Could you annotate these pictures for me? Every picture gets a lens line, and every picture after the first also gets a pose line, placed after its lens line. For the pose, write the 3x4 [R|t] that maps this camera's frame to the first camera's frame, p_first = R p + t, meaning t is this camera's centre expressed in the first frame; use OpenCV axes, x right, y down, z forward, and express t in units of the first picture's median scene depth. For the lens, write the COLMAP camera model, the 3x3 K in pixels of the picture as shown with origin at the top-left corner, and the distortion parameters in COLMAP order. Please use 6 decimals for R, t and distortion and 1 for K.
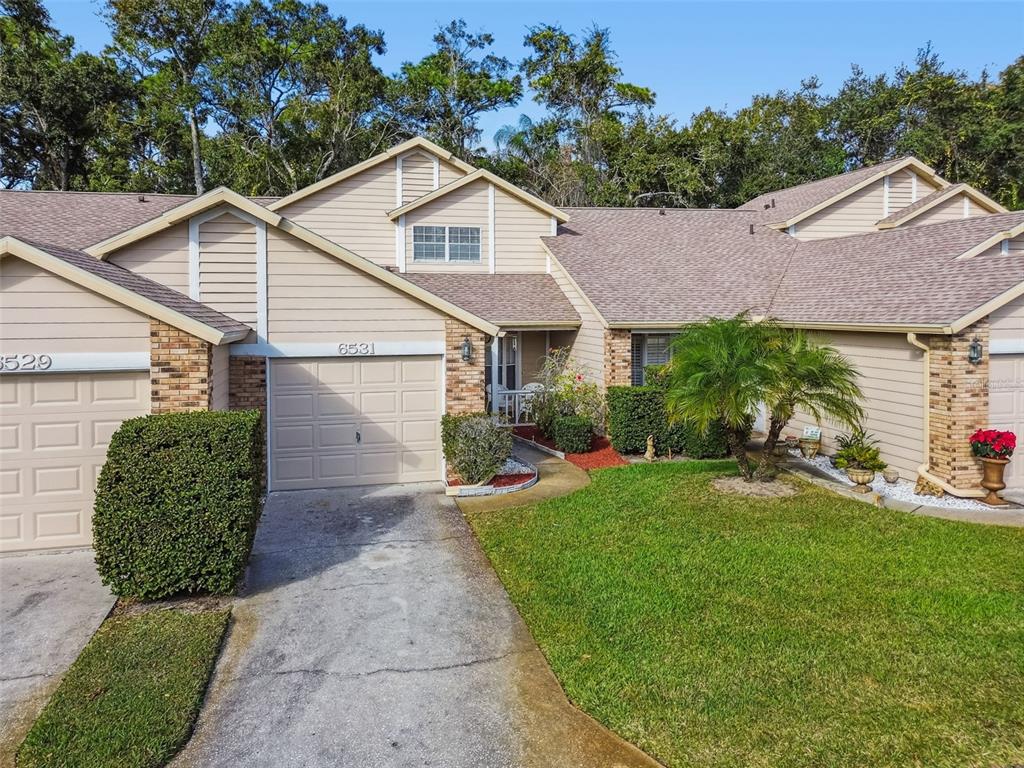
lens RADIAL K [[753.5, 0, 508.7], [0, 753.5, 324.3], [0, 0, 1]] dist [0.052151, -0.040236]
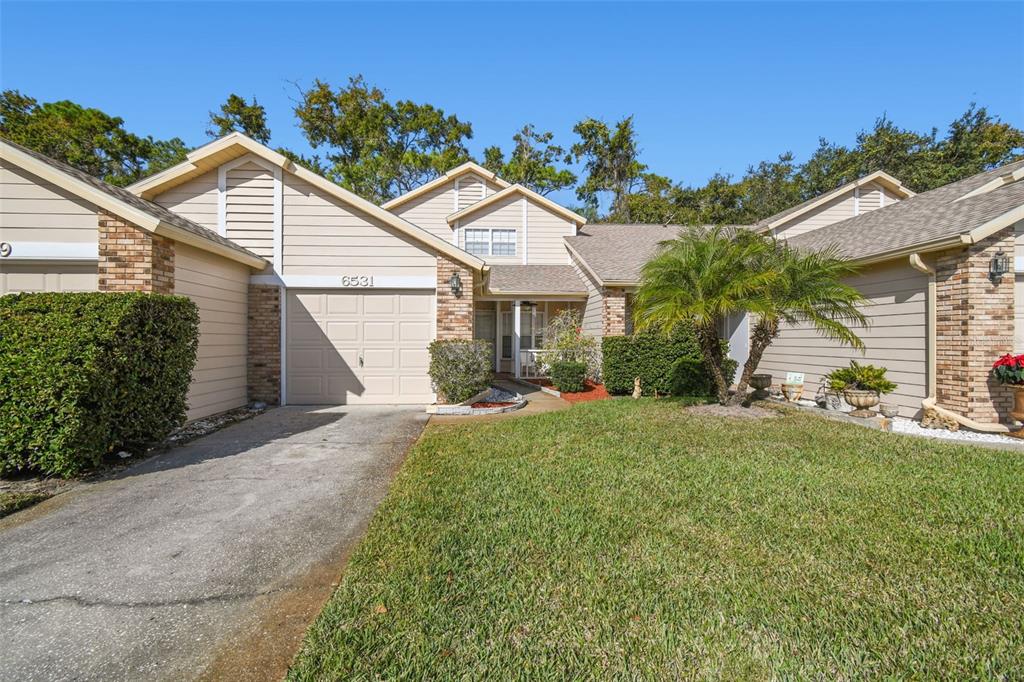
lens RADIAL K [[458.4, 0, 505.1], [0, 458.4, 337.4], [0, 0, 1]] dist [0.000314, -0.000780]
pose [[0.985380, 0.007138, -0.170223, 0.137352], [-0.012011, 0.999546, -0.027619, 0.137292], [0.169948, 0.029260, 0.985018, 0.378784]]
